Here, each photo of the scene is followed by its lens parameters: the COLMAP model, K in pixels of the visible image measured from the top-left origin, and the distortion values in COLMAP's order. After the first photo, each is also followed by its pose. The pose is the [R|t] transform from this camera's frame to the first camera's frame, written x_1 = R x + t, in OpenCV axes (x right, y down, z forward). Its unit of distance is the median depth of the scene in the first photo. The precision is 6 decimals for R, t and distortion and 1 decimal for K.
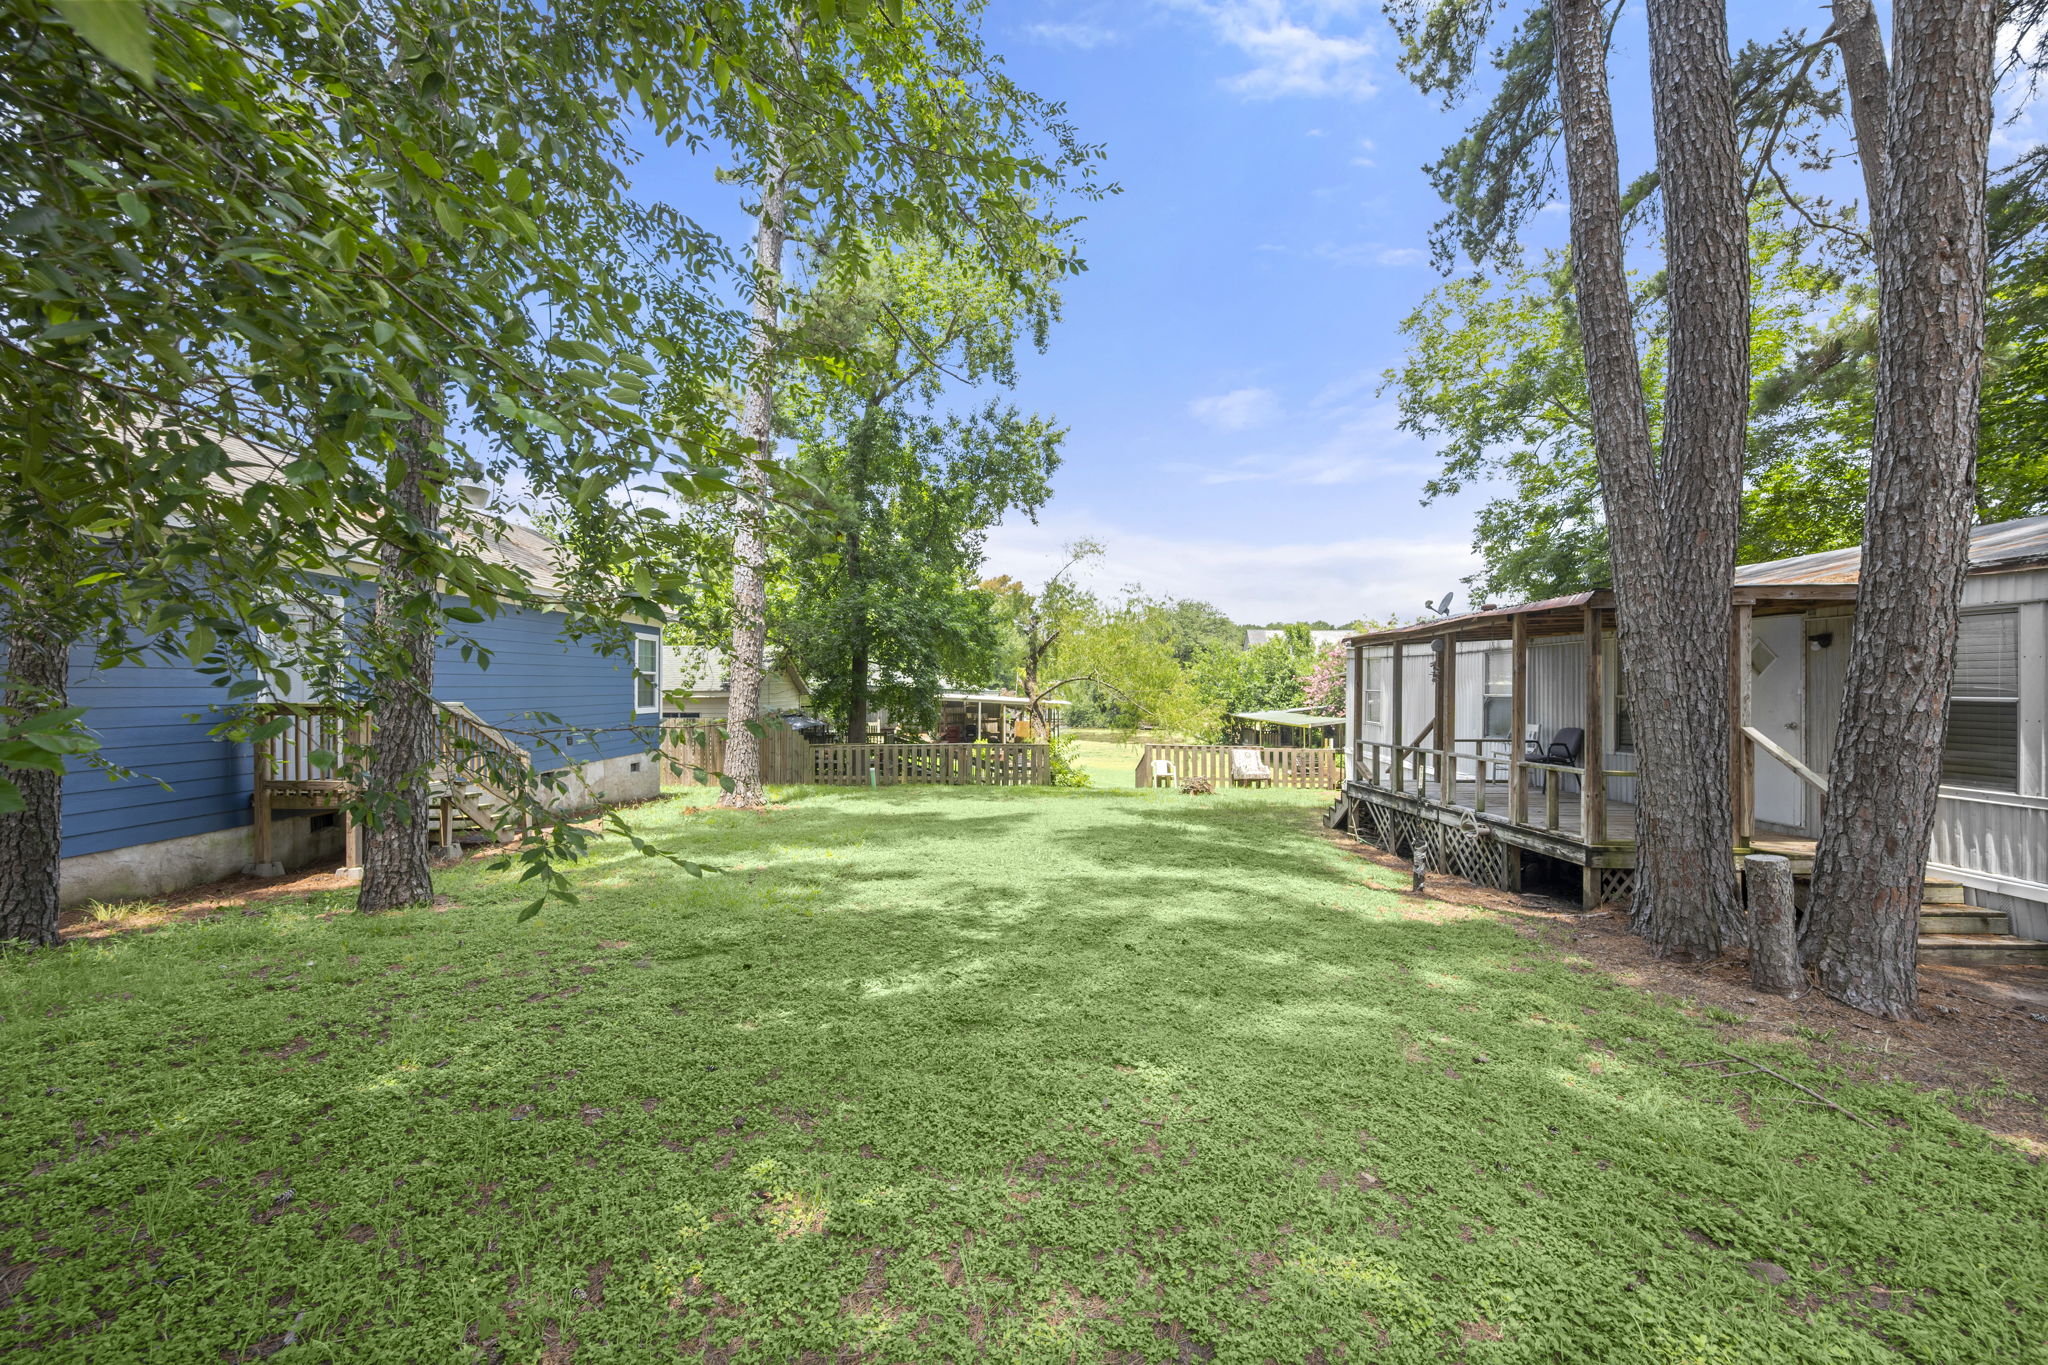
lens RADIAL K [[817.2, 0, 1026.3], [0, 817.2, 686.7], [0, 0, 1]] dist [0.000349, 0.001482]
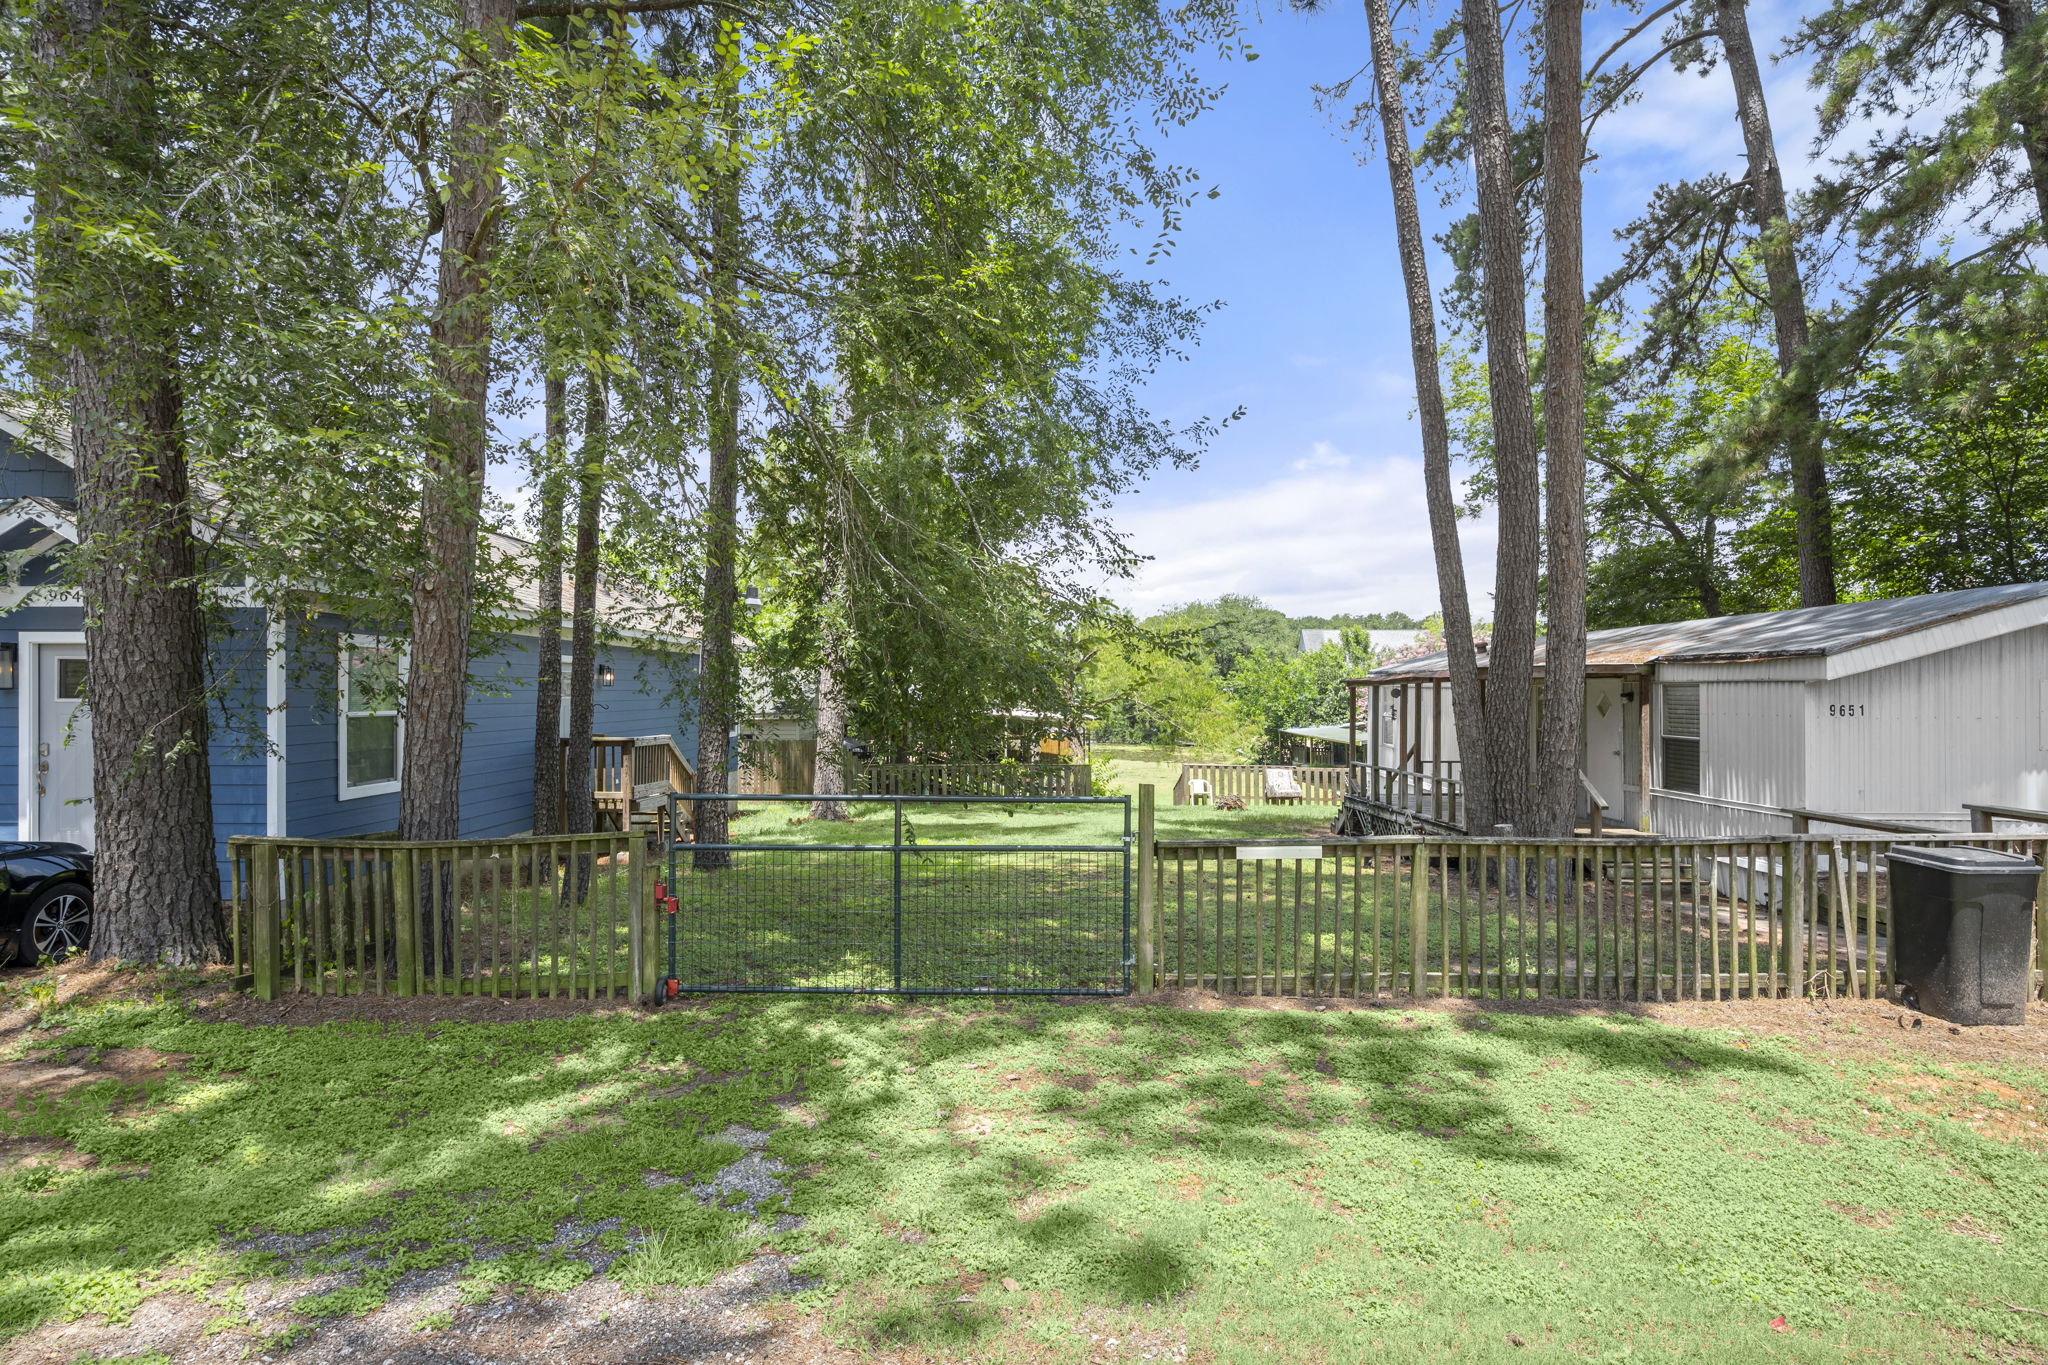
lens RADIAL K [[1013.3, 0, 985.3], [0, 1013.3, 685.5], [0, 0, 1]] dist [-0.003643, 0.000446]
pose [[0.998818, -0.006338, -0.048182, -0.044611], [0.006058, 0.999964, -0.005946, -0.024781], [0.048217, 0.005647, 0.998821, -0.315972]]
